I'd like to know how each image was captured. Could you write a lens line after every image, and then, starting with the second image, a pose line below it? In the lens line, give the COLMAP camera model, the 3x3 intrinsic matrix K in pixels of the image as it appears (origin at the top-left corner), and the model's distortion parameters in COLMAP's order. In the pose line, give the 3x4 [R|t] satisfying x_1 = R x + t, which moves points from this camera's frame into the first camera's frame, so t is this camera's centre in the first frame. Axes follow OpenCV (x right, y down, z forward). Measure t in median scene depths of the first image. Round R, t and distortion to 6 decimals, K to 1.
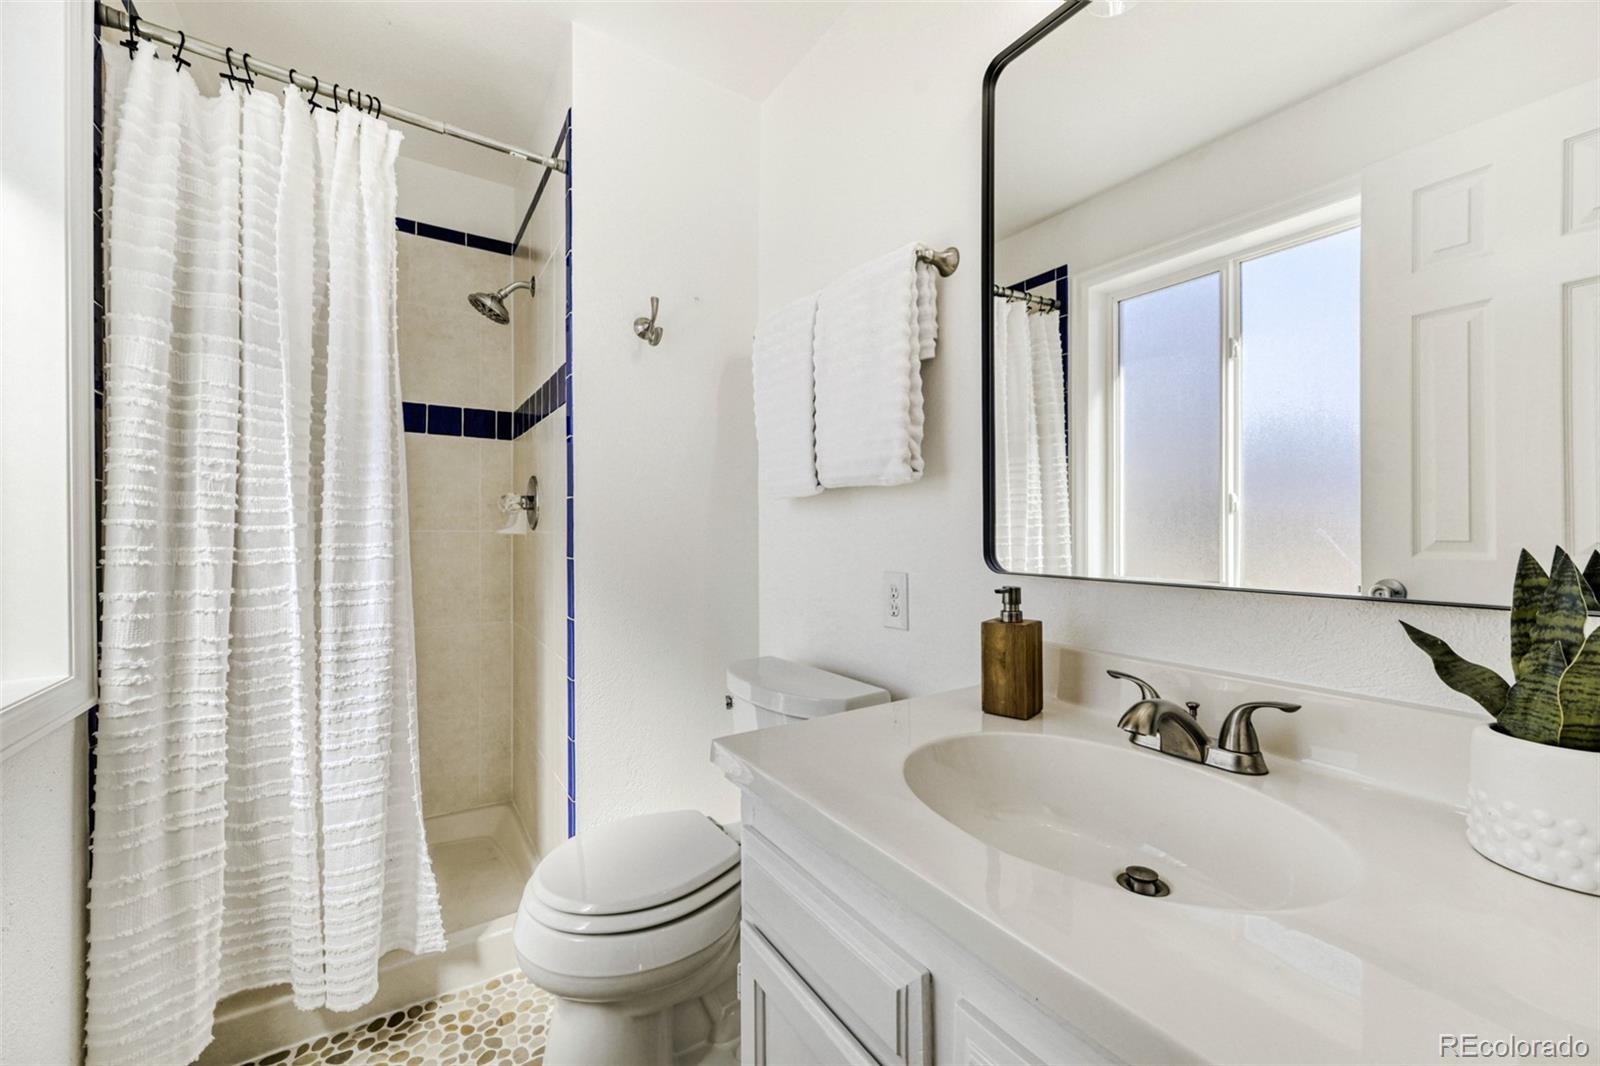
lens RADIAL K [[636.4, 0, 800.8], [0, 636.4, 532.5], [0, 0, 1]] dist [-0.001298, -0.000223]
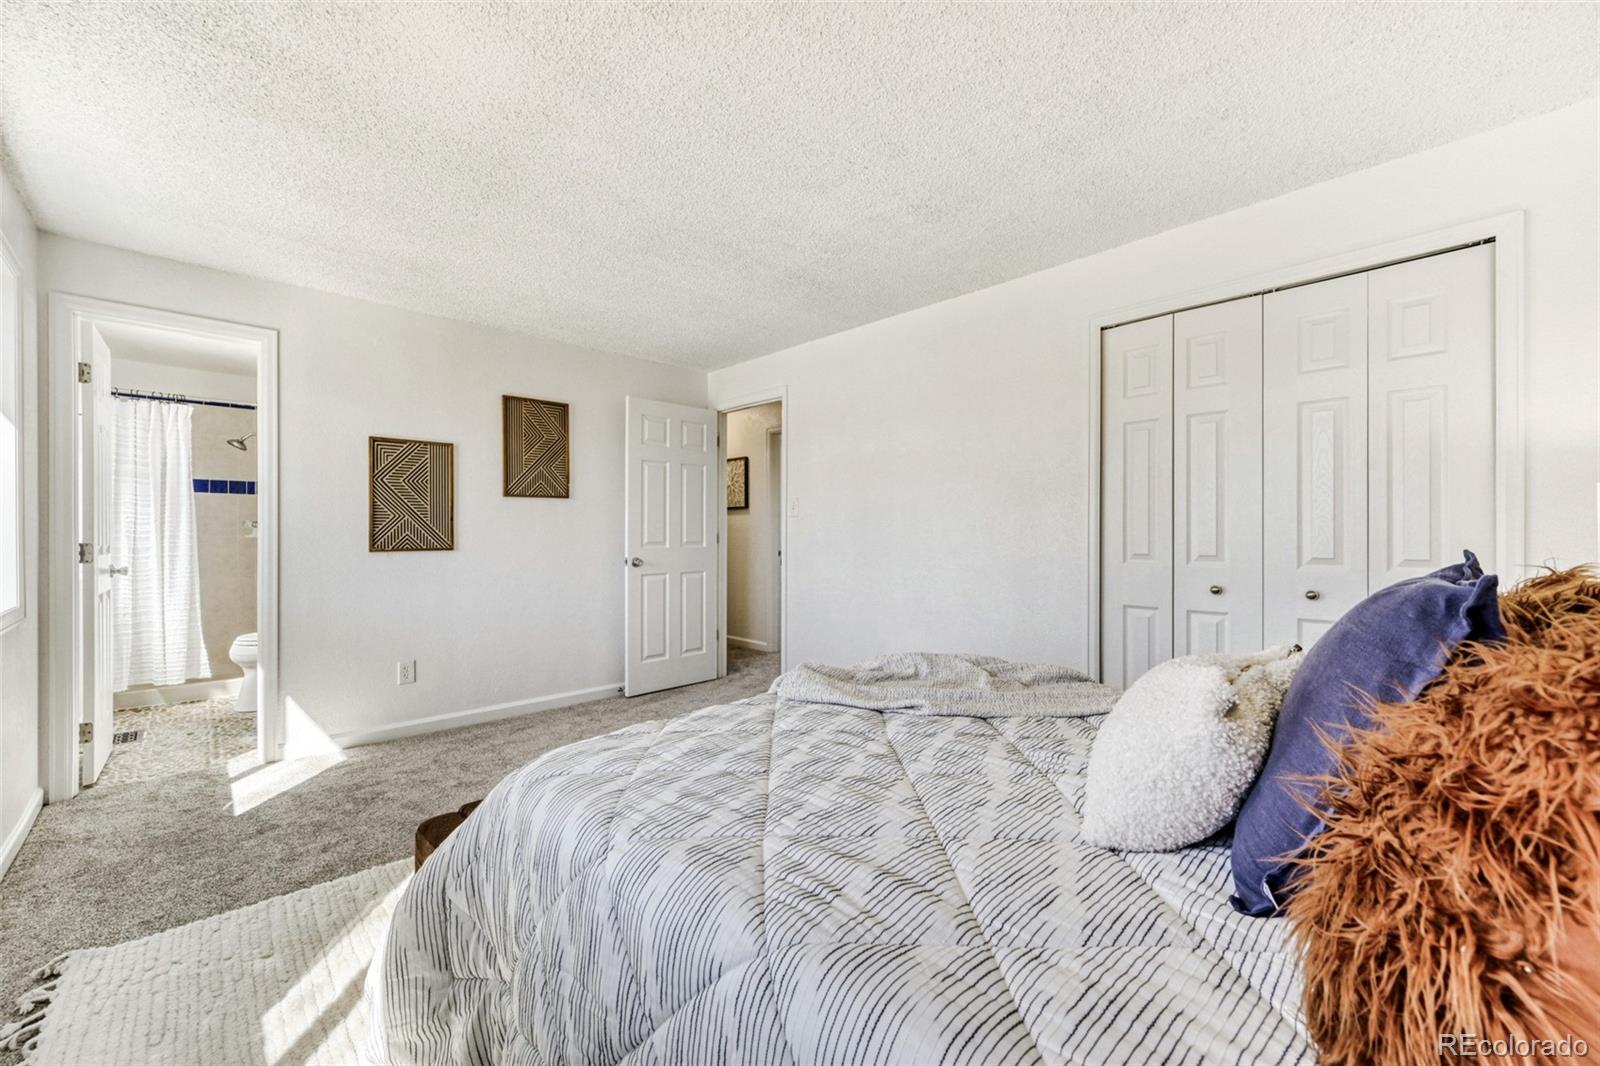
lens RADIAL K [[636.4, 0, 800.1], [0, 636.4, 534.4], [0, 0, 1]] dist [-0.001298, -0.000223]
pose [[0.982535, 0.000605, 0.186077, 1.753700], [-0.000821, 0.999999, 0.001080, -0.019405], [-0.186076, -0.001214, 0.982535, -2.674646]]
